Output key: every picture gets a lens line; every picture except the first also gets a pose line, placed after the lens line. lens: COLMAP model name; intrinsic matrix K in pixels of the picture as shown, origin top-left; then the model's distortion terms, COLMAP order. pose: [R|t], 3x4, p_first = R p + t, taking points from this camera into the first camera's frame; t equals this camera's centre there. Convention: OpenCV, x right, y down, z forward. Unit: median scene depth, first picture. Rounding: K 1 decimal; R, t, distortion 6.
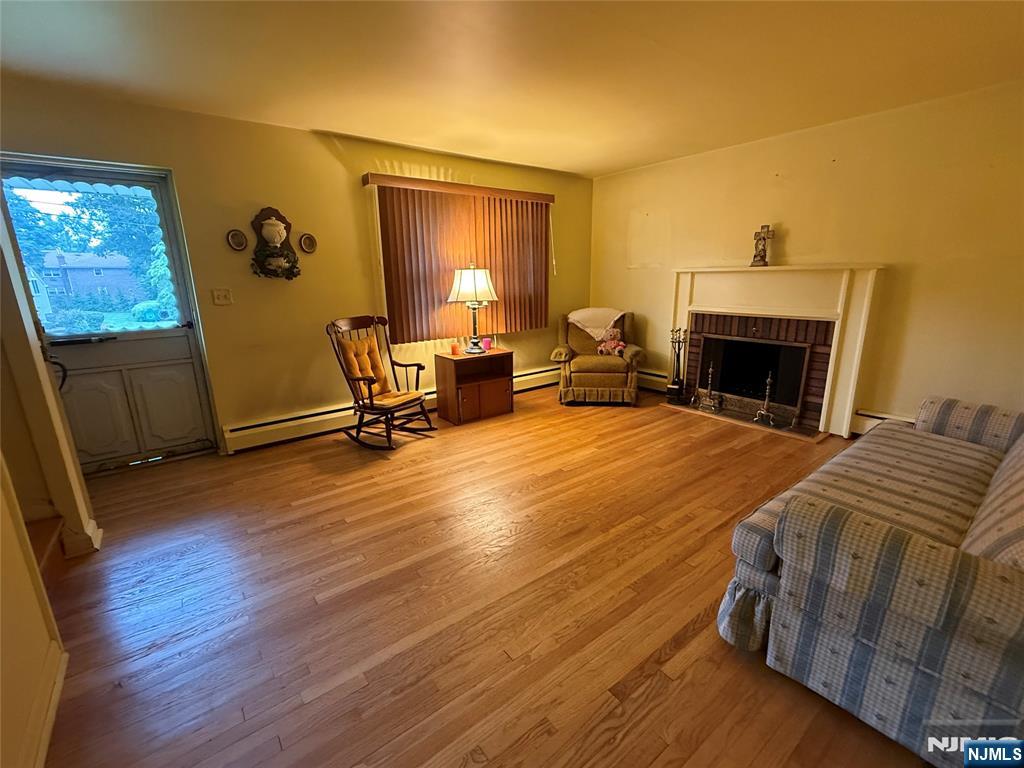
lens RADIAL K [[447.1, 0, 509.8], [0, 447.1, 383.9], [0, 0, 1]] dist [-0.001001, 0.000664]
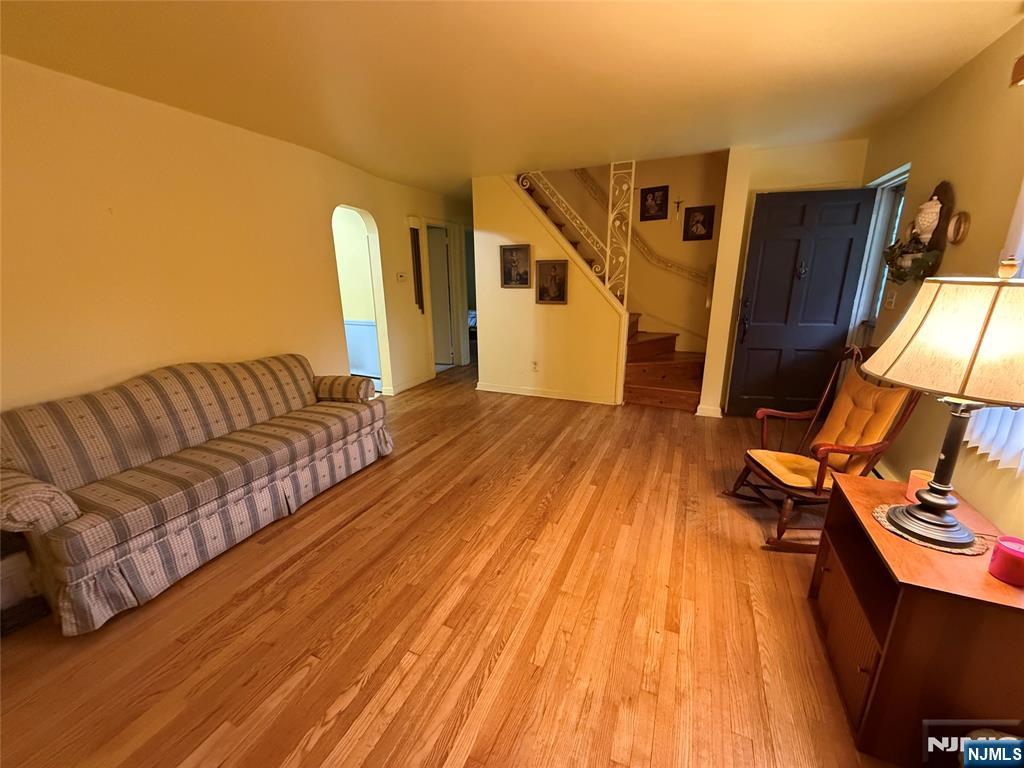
lens RADIAL K [[408.9, 0, 512.3], [0, 408.9, 381.7], [0, 0, 1]] dist [0.000353, -0.000243]
pose [[-0.874269, 0.160288, -0.458215, 0.350640], [-0.085969, 0.877872, 0.471115, -0.314220], [0.477769, 0.451274, -0.753717, 1.131276]]
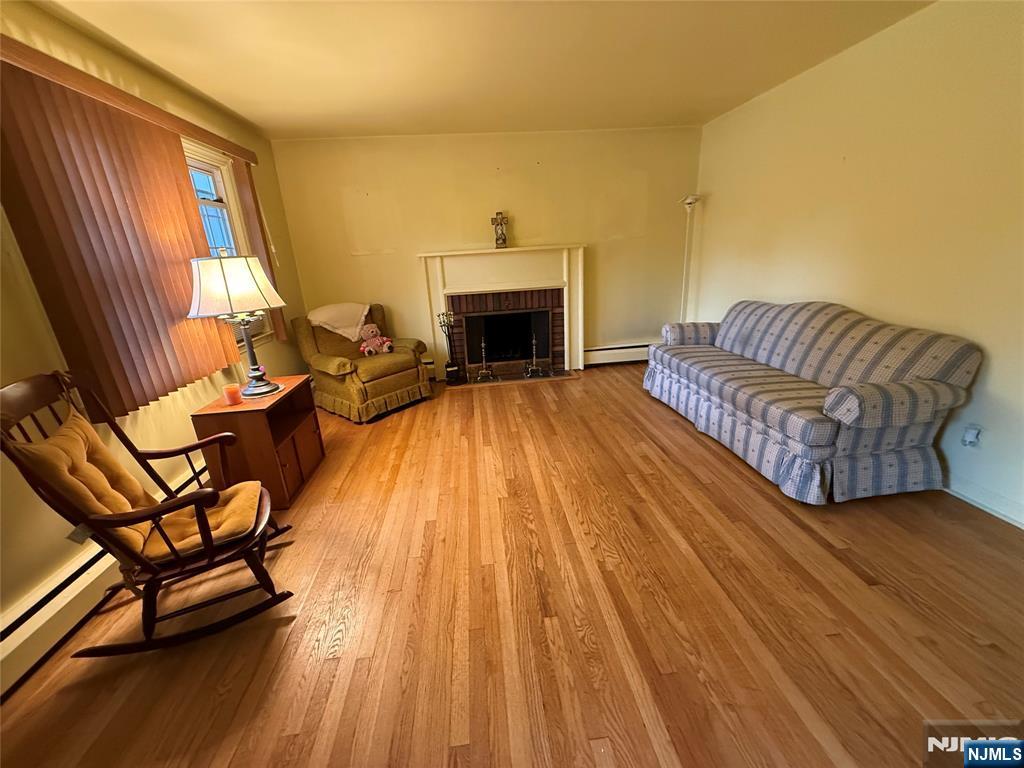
lens RADIAL K [[408.9, 0, 507.0], [0, 408.9, 386.7], [0, 0, 1]] dist [0.000353, -0.000243]
pose [[0.523955, -0.279883, 0.804448, -0.391453], [0.246861, 0.953832, 0.171070, -0.097959], [-0.815187, 0.108954, 0.568857, 0.423121]]
